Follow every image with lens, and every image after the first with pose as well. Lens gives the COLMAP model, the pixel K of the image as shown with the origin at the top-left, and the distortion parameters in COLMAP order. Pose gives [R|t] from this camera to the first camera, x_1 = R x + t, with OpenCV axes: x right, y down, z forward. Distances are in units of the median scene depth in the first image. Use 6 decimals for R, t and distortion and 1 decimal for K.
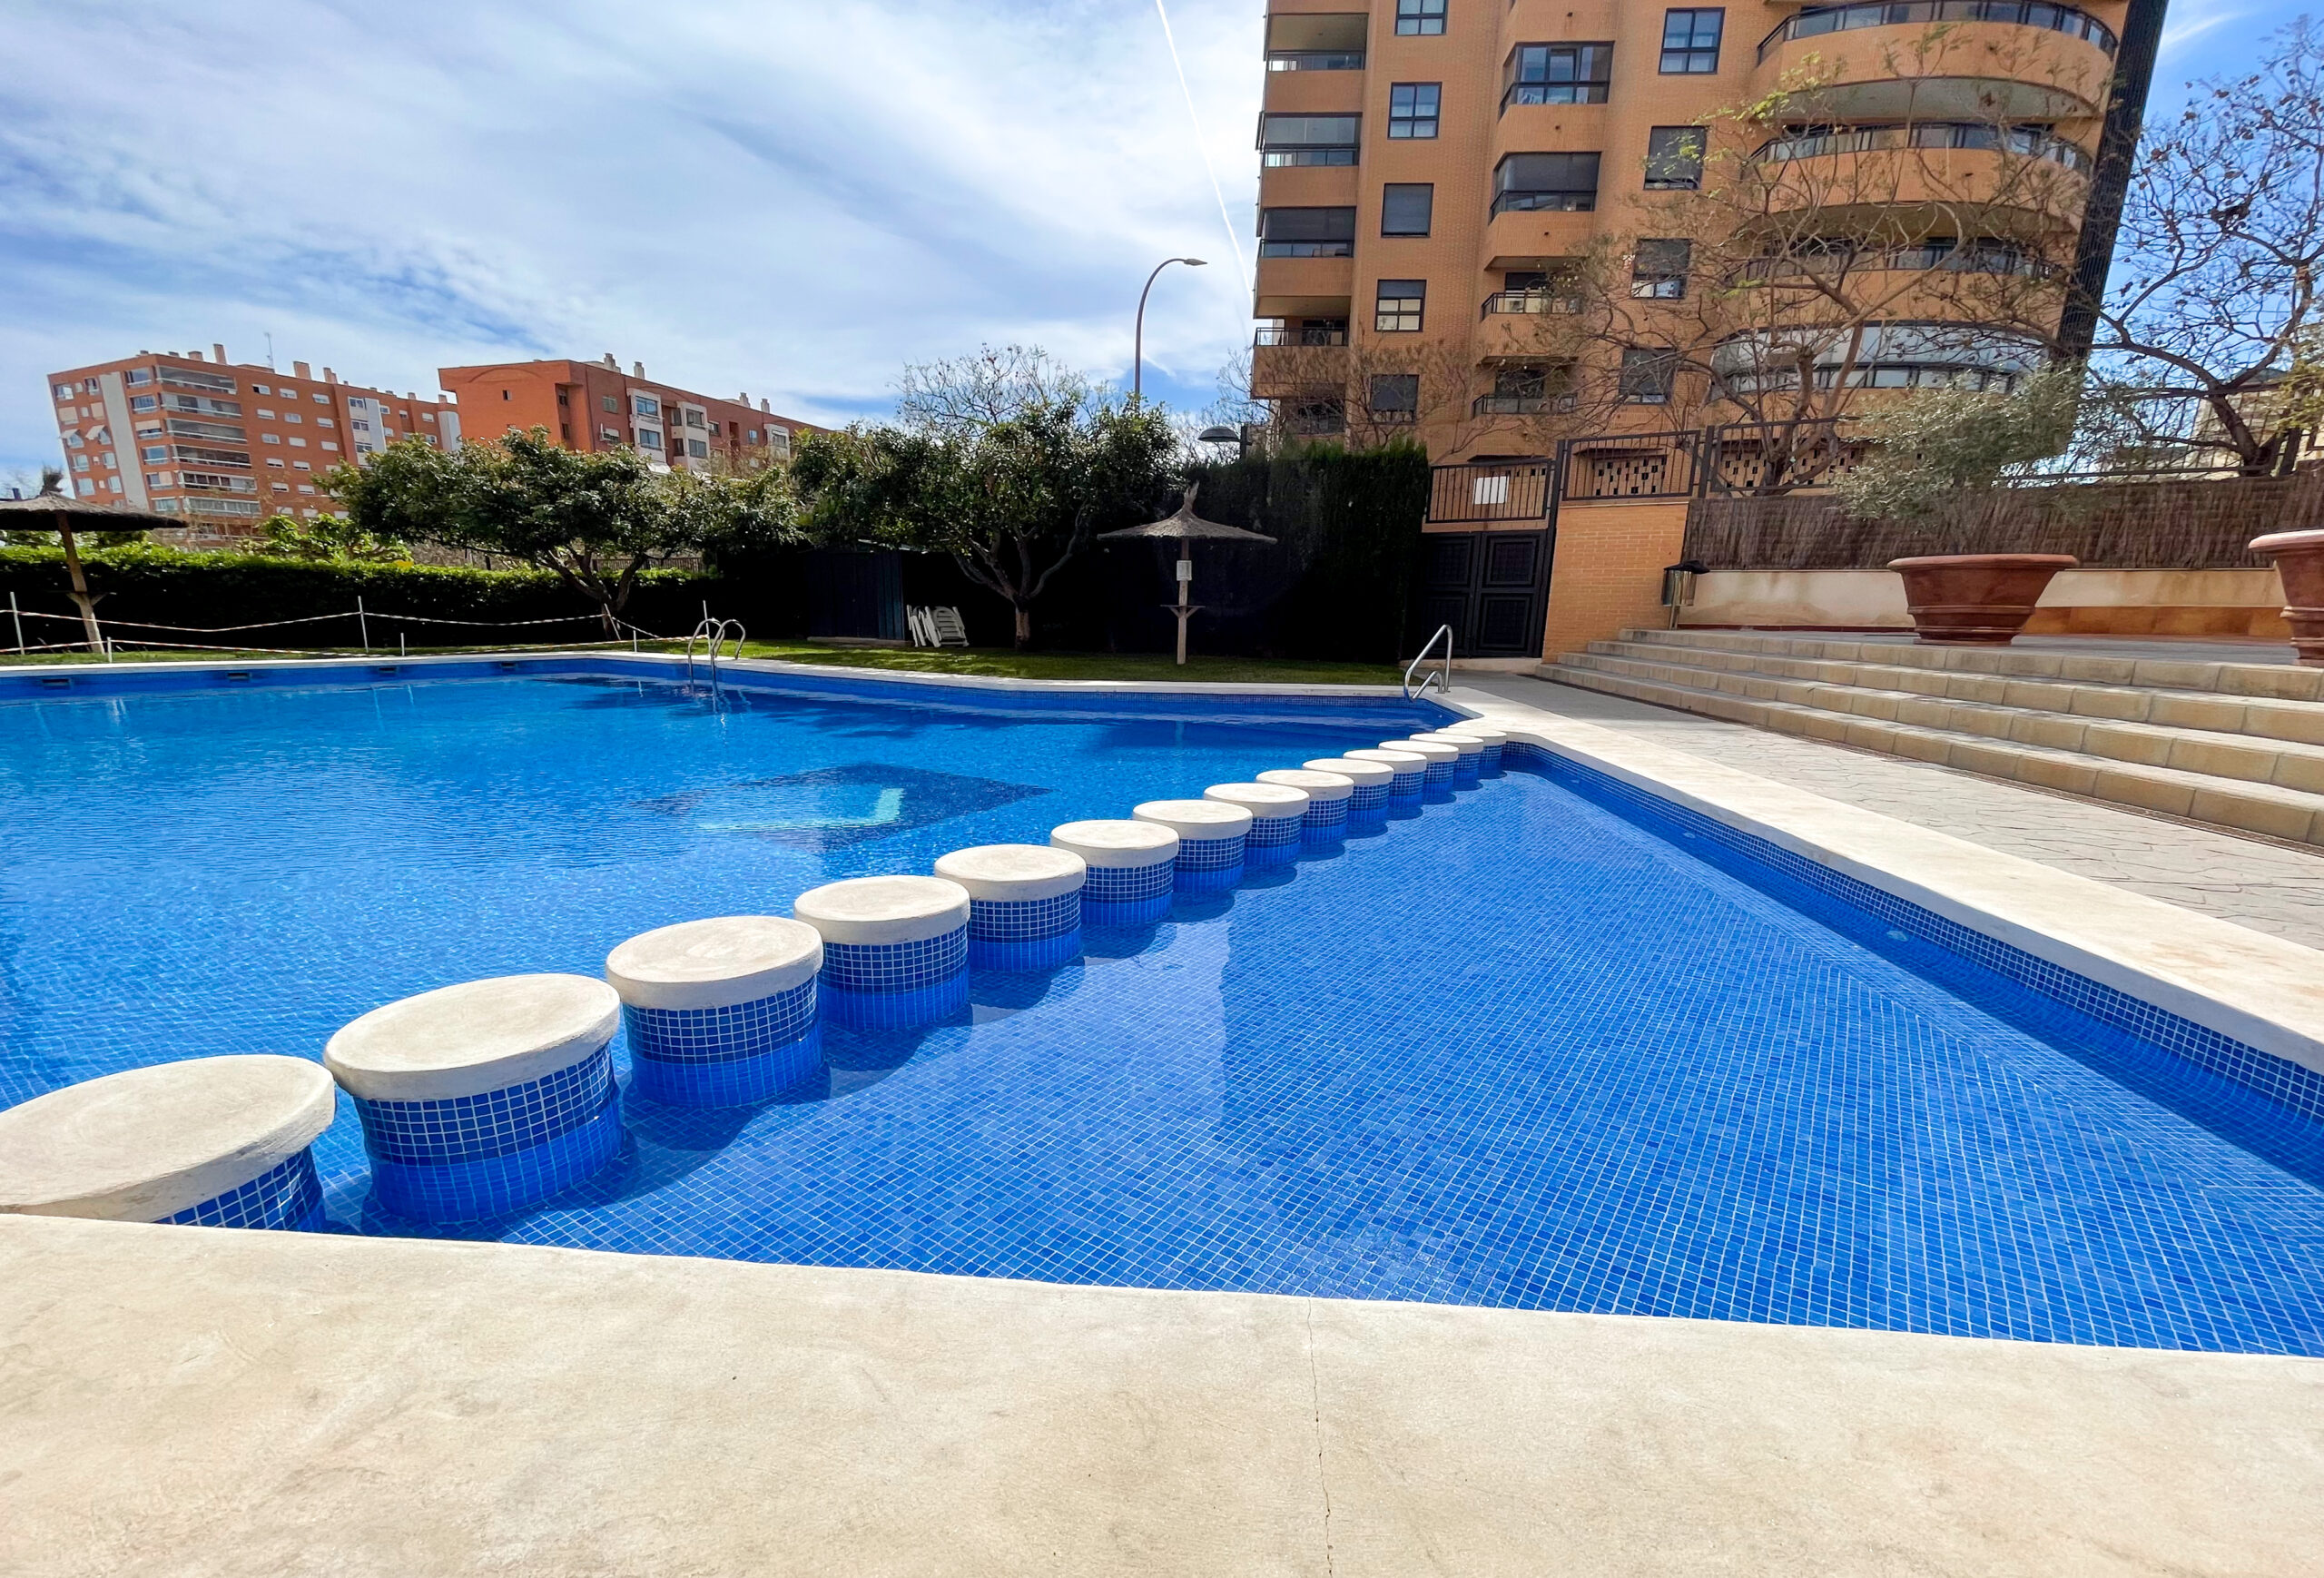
lens RADIAL K [[935.8, 0, 1218.9], [0, 935.8, 873.1], [0, 0, 1]] dist [0.000156, -0.000189]
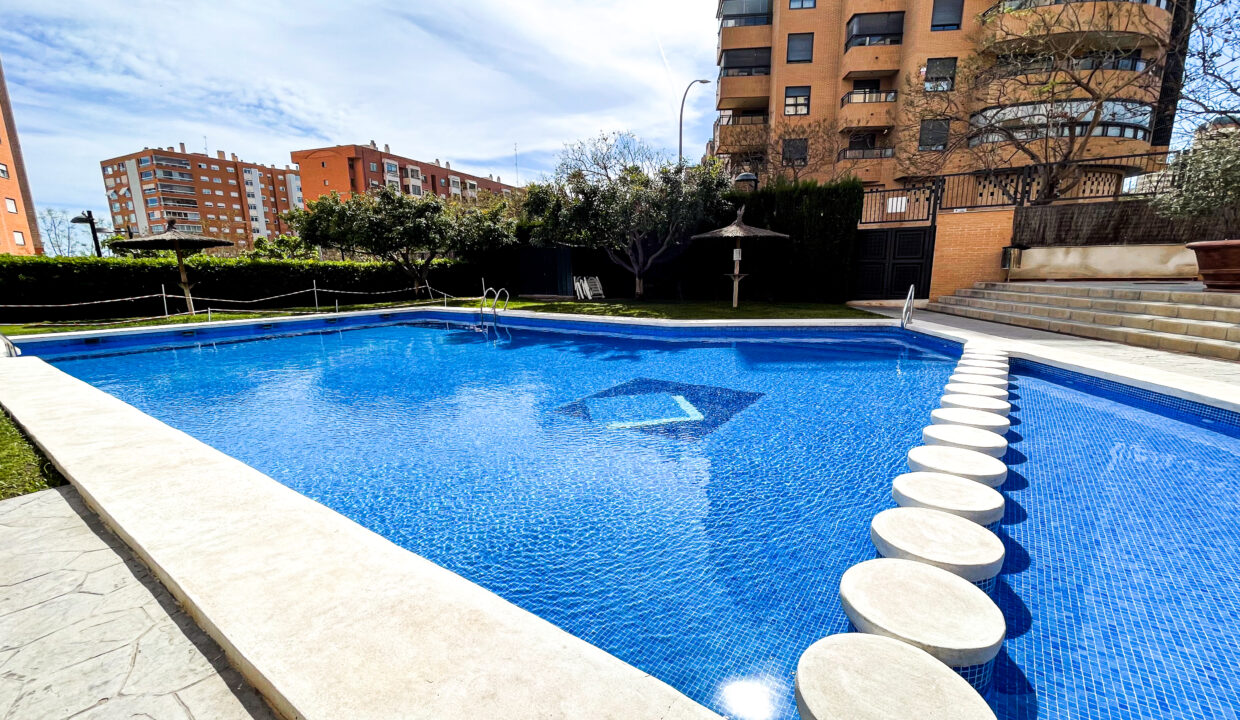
lens RADIAL K [[516.7, 0, 632.5], [0, 516.7, 402.5], [0, 0, 1]] dist [0.000107, 0.000165]
pose [[0.998922, -0.007285, -0.045839, -0.128041], [0.006407, 0.999794, -0.019273, -0.016761], [0.045970, 0.018958, 0.998763, 0.010969]]
